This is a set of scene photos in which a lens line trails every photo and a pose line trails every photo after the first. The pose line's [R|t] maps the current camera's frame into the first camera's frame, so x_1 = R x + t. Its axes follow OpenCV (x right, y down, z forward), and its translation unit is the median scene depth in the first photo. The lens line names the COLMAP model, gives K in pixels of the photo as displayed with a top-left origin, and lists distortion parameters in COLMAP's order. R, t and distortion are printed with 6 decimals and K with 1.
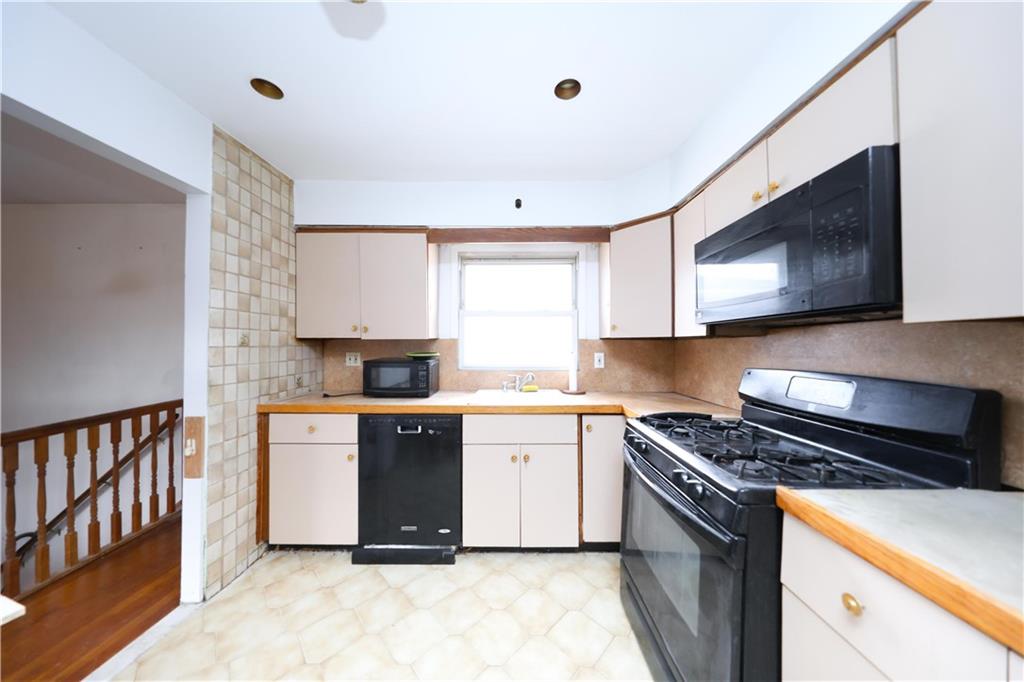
lens RADIAL K [[293.4, 0, 509.9], [0, 293.4, 342.4], [0, 0, 1]] dist [-0.001427, -0.000026]
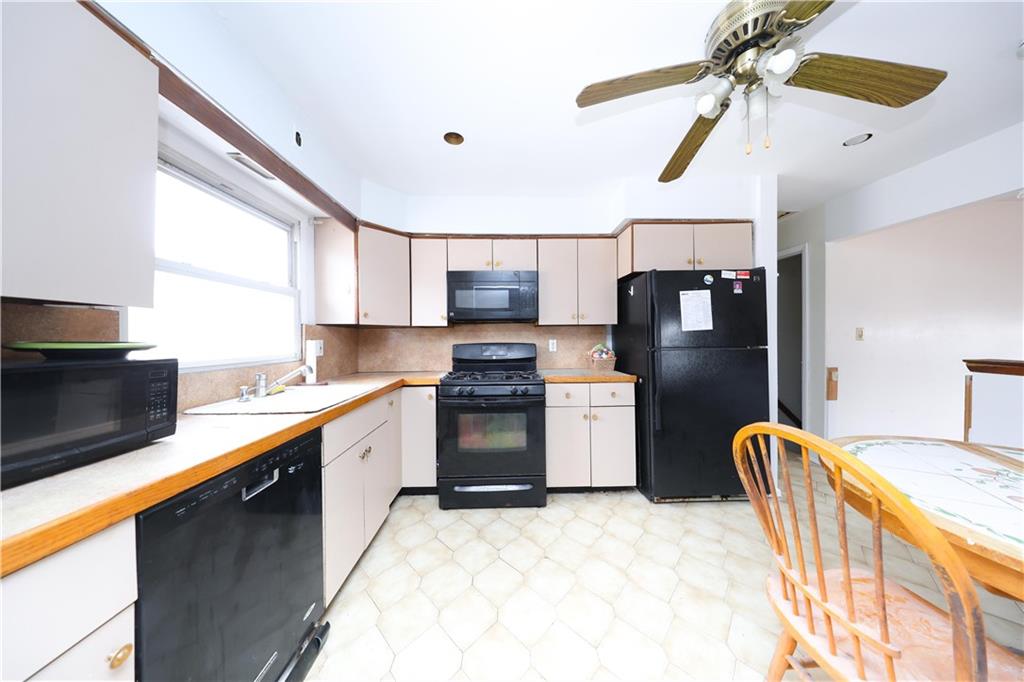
lens RADIAL K [[293.4, 0, 510.5], [0, 293.4, 337.3], [0, 0, 1]] dist [-0.001427, -0.000026]
pose [[-0.029240, -0.001356, 0.999572, -0.781362], [-0.001927, 0.999997, 0.001300, 0.030645], [-0.999571, -0.001888, -0.029243, 0.511992]]
